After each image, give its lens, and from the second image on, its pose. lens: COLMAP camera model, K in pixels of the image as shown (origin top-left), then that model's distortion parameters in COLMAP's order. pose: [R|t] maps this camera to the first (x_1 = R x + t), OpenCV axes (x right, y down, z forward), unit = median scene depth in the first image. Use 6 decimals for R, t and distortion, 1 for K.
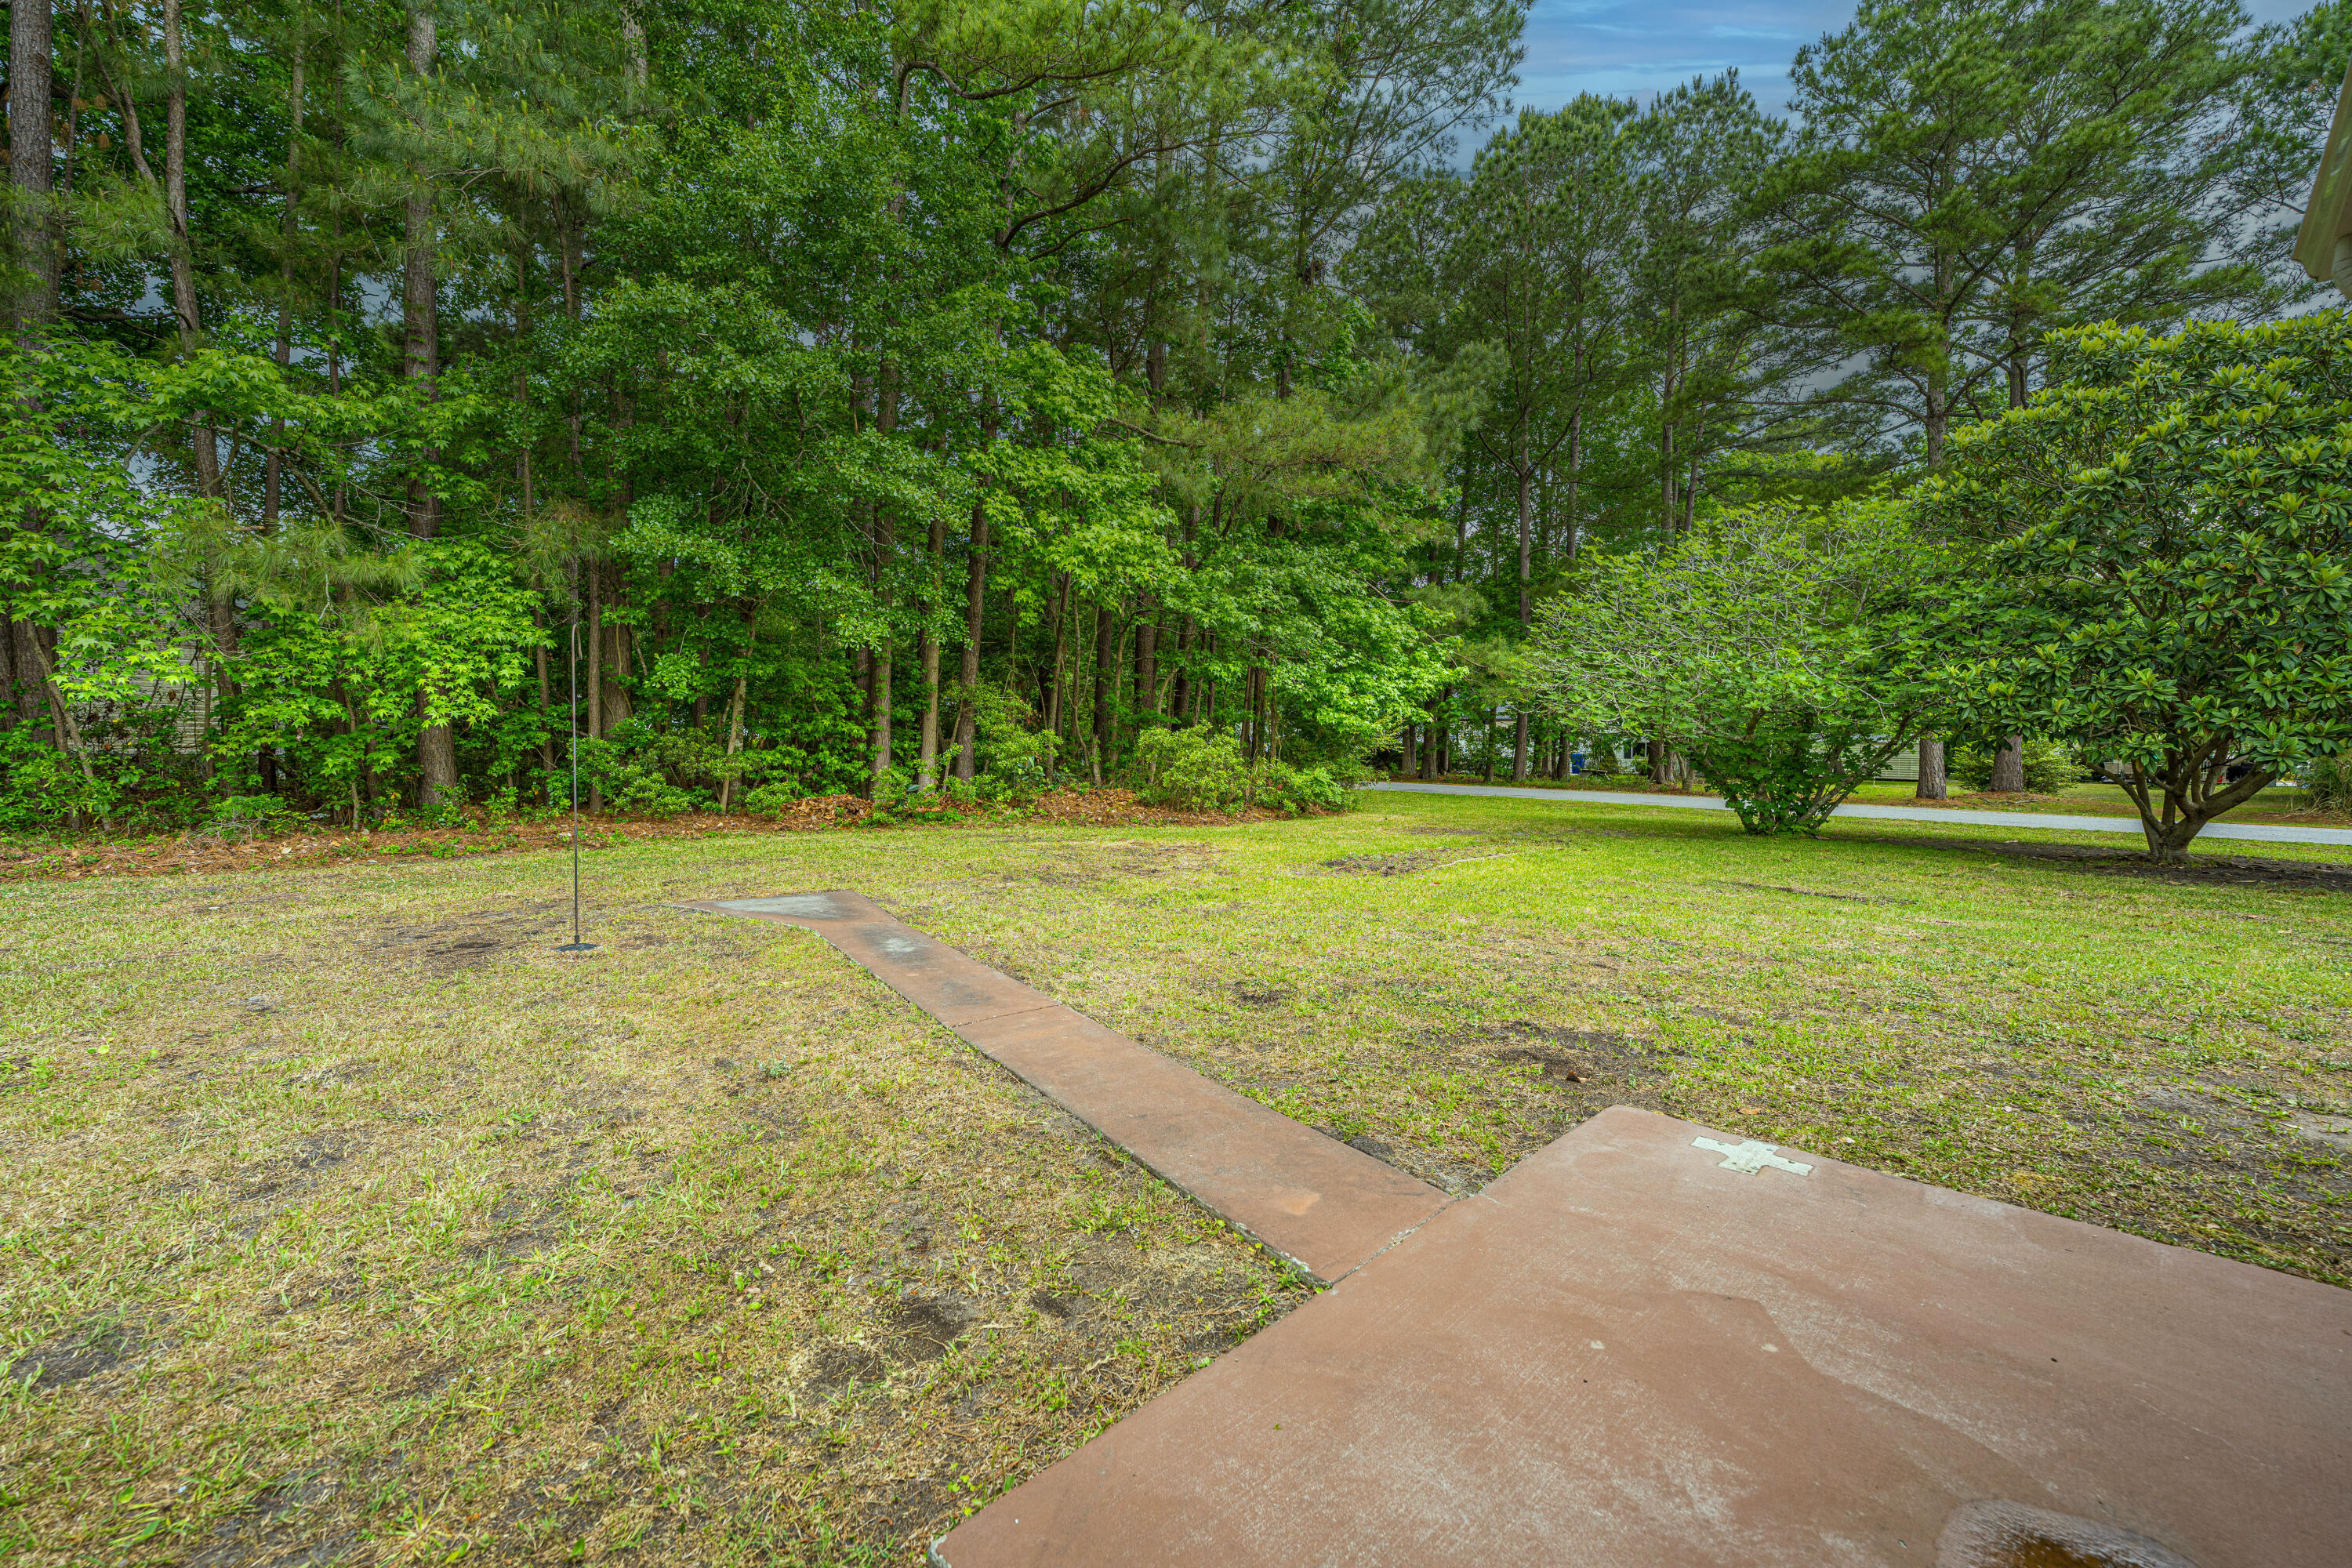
lens RADIAL K [[957.6, 0, 1173.8], [0, 957.6, 783.9], [0, 0, 1]] dist [0.000025, 0.000954]
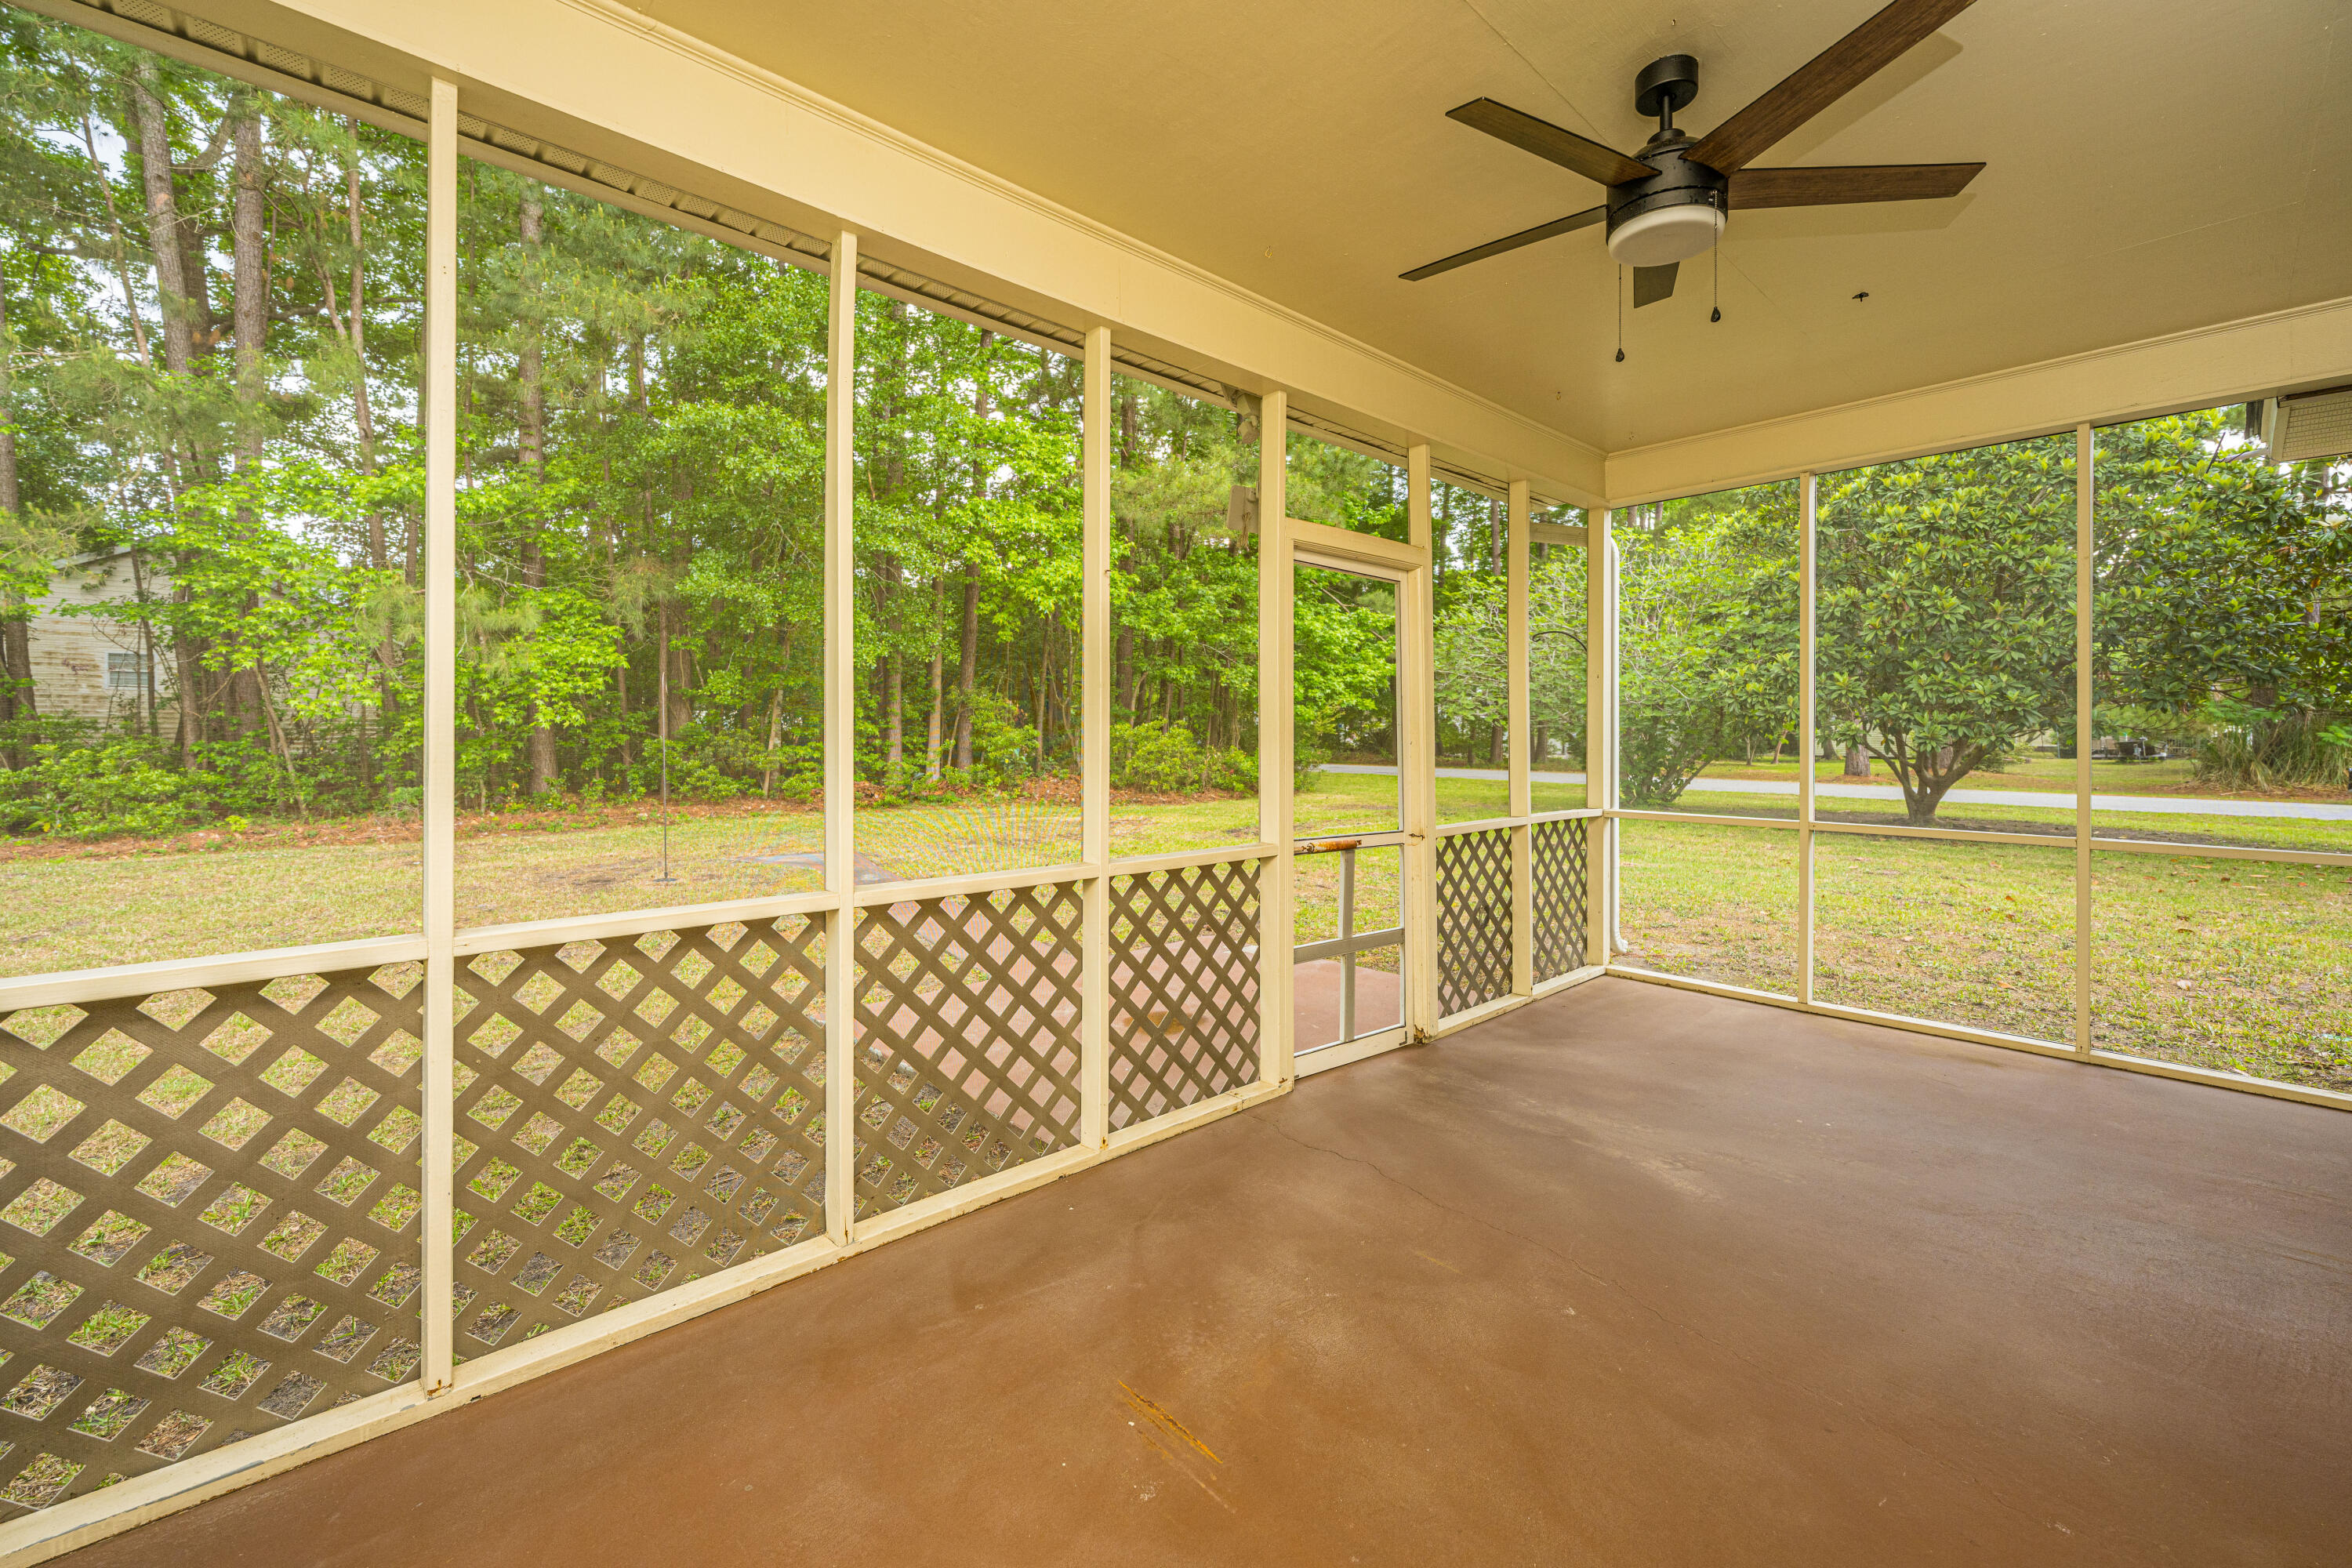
lens RADIAL K [[957.6, 0, 1178.0], [0, 957.6, 774.6], [0, 0, 1]] dist [0.000025, 0.000954]
pose [[0.999134, -0.010693, -0.040217, 0.124821], [0.010950, 0.999921, 0.006159, -0.000666], [0.040148, -0.006594, 0.999172, -0.238144]]
